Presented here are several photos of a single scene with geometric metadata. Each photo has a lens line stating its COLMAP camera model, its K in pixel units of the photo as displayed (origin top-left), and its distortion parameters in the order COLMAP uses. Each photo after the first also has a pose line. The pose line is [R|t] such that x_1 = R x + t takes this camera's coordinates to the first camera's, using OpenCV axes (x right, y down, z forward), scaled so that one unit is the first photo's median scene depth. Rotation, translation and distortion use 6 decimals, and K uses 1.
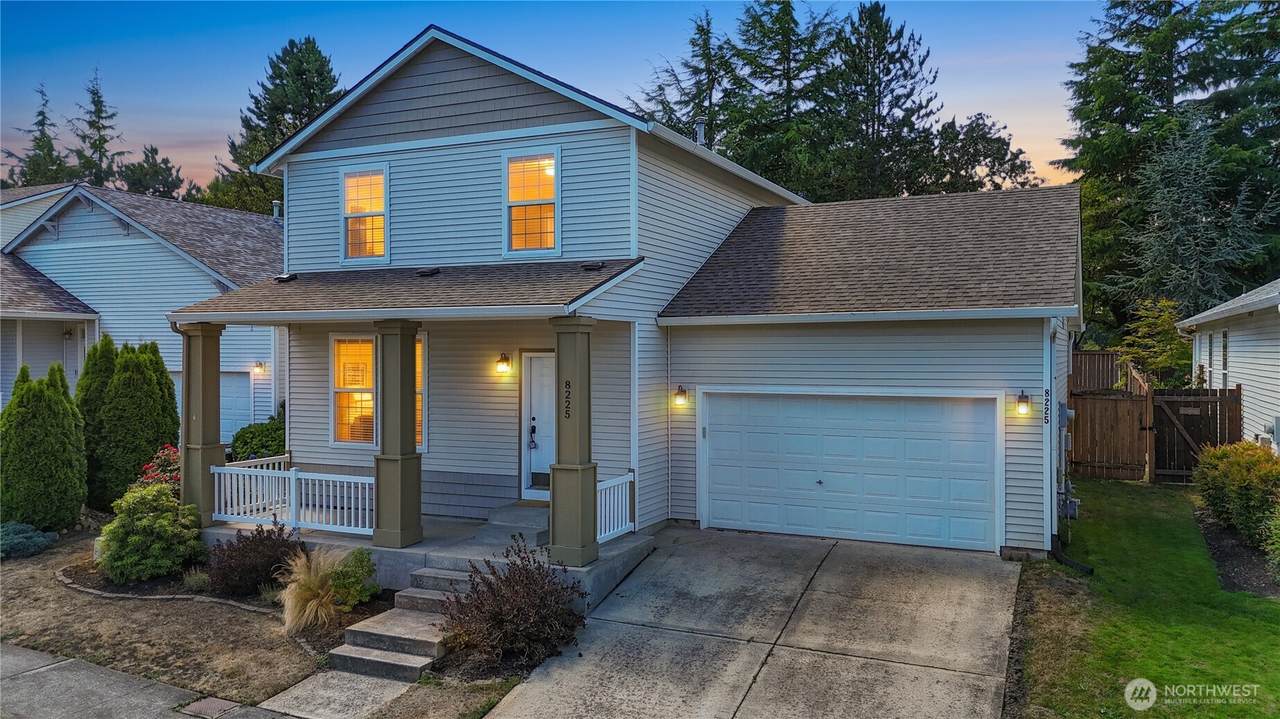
lens RADIAL K [[960.8, 0, 626.2], [0, 960.8, 348.2], [0, 0, 1]] dist [0.037810, -0.006250]
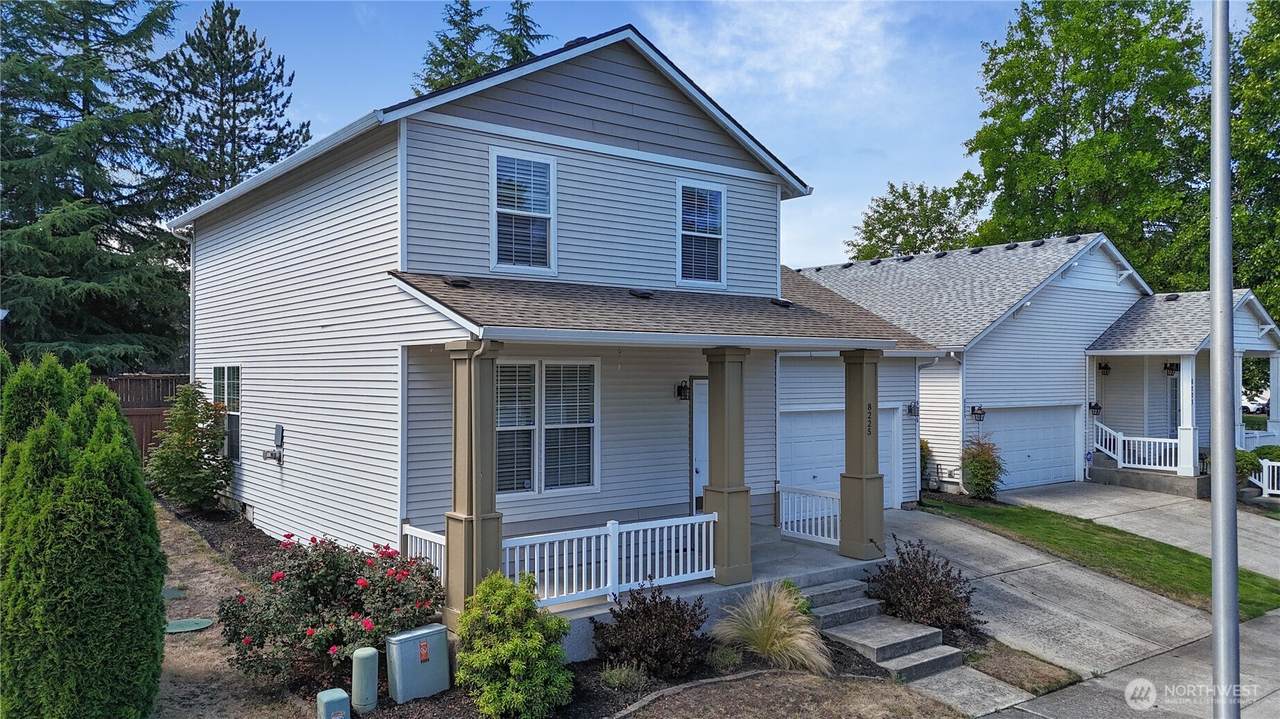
lens RADIAL K [[960.8, 0, 632.5], [0, 960.8, 362.5], [0, 0, 1]] dist [0.037810, -0.006250]
pose [[0.451081, 0.011039, 0.892415, -1.045694], [-0.003646, 0.999938, -0.010526, -0.003204], [-0.892476, 0.001494, 0.451093, 0.599347]]
